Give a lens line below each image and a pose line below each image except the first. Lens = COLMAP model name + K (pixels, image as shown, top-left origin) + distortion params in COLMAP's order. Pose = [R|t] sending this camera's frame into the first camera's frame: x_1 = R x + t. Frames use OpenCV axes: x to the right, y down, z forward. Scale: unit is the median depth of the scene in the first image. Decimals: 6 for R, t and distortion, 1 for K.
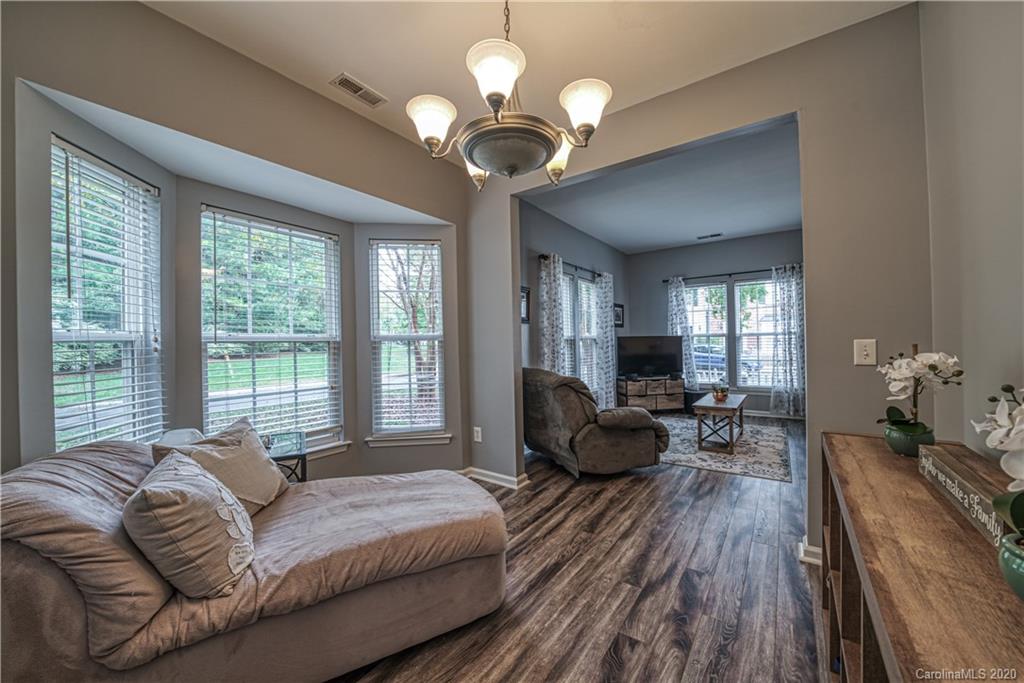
lens RADIAL K [[379.4, 0, 515.3], [0, 379.4, 343.0], [0, 0, 1]] dist [-0.026896, 0.003418]
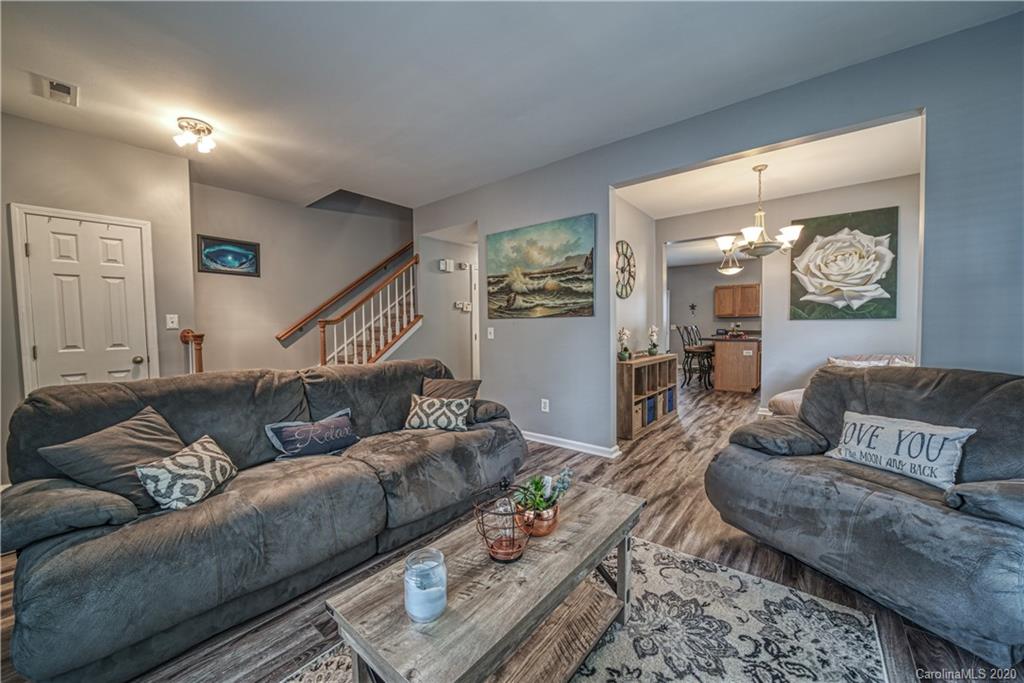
lens RADIAL K [[385.1, 0, 502.0], [0, 385.1, 345.0], [0, 0, 1]] dist [-0.024873, 0.000043]
pose [[-0.997104, 0.027928, 0.070733, 0.411846], [0.031118, 0.998529, 0.044407, -0.005564], [-0.069389, 0.046480, -0.996506, 0.975728]]
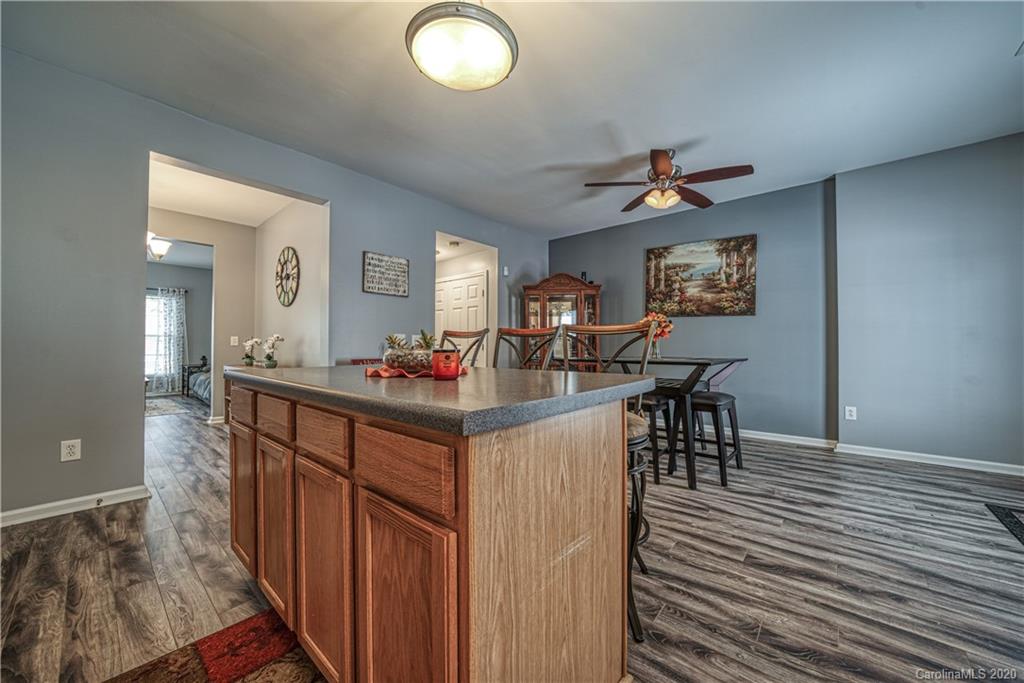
lens RADIAL K [[376.0, 0, 517.1], [0, 376.0, 341.5], [0, 0, 1]] dist [-0.024513, 0.002185]
pose [[0.092587, 0.031927, 0.995193, -0.537869], [-0.004639, 0.999489, -0.031633, 0.034473], [-0.995694, -0.001688, 0.092688, -0.451817]]
